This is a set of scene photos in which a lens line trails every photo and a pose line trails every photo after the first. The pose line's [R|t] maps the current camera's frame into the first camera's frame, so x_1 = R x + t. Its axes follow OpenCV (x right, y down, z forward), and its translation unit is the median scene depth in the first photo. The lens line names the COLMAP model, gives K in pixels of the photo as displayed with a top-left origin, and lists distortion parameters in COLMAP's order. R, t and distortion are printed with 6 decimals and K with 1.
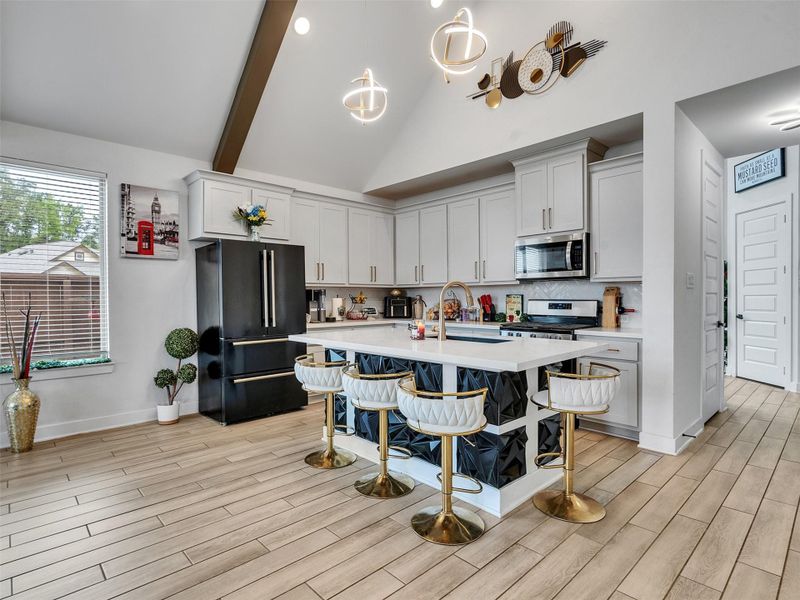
lens RADIAL K [[420.4, 0, 394.3], [0, 420.4, 301.4], [0, 0, 1]] dist [-0.001672, 0.002048]
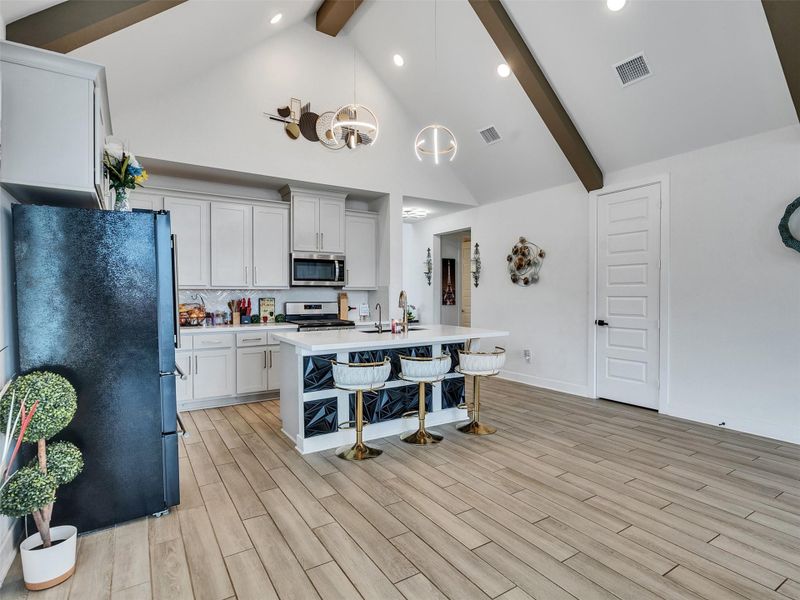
lens RADIAL K [[420.4, 0, 394.4], [0, 420.4, 299.1], [0, 0, 1]] dist [-0.001672, 0.002048]
pose [[0.192876, -0.006944, 0.981199, -0.891939], [0.011160, 0.999926, 0.004882, -0.017559], [-0.981160, 0.010009, 0.192939, 0.520482]]
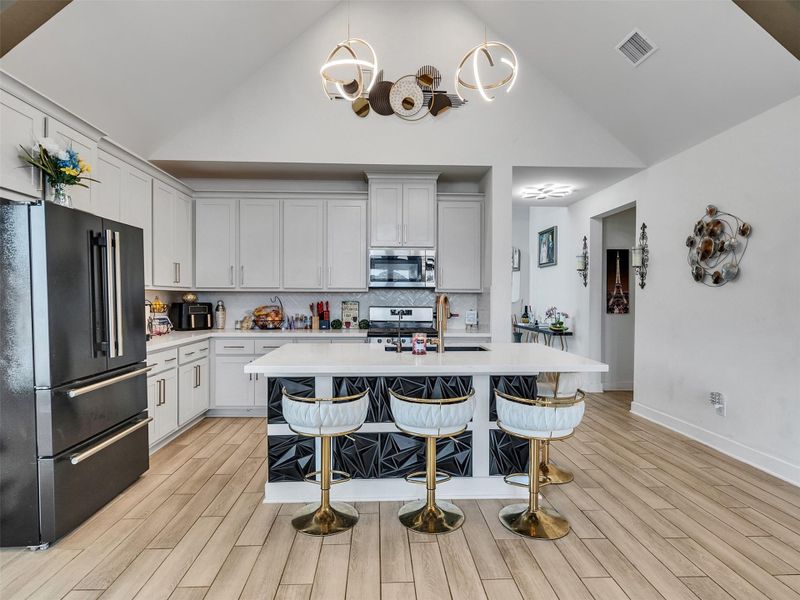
lens RADIAL K [[420.4, 0, 392.5], [0, 420.4, 300.4], [0, 0, 1]] dist [-0.001672, 0.002048]
pose [[0.657221, 0.000700, 0.753698, -0.489836], [0.000560, 0.999999, -0.001417, -0.019929], [-0.753698, 0.001354, 0.657220, 0.294266]]
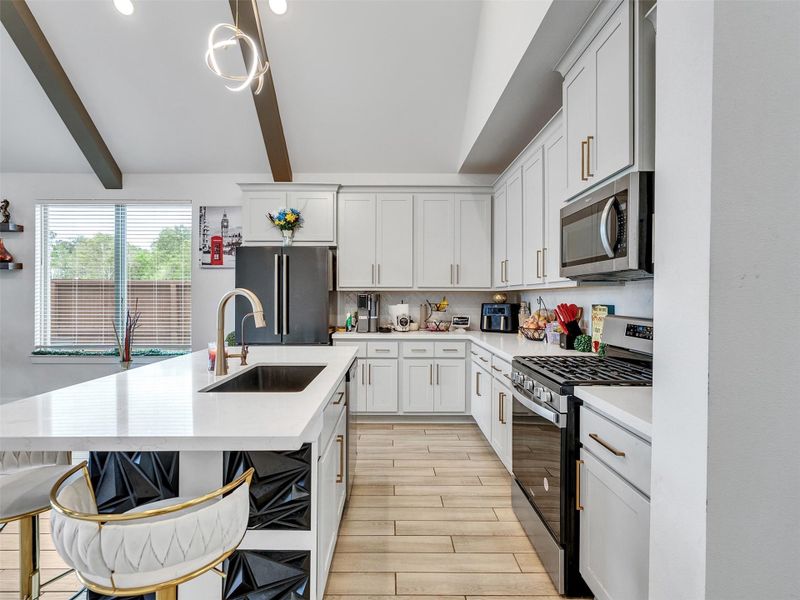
lens RADIAL K [[420.4, 0, 394.7], [0, 420.4, 299.5], [0, 0, 1]] dist [-0.001672, 0.002048]
pose [[0.736263, 0.011541, -0.676597, 0.540982], [-0.012398, 0.999917, 0.003564, -0.025834], [0.676581, 0.005764, 0.736345, 0.470708]]
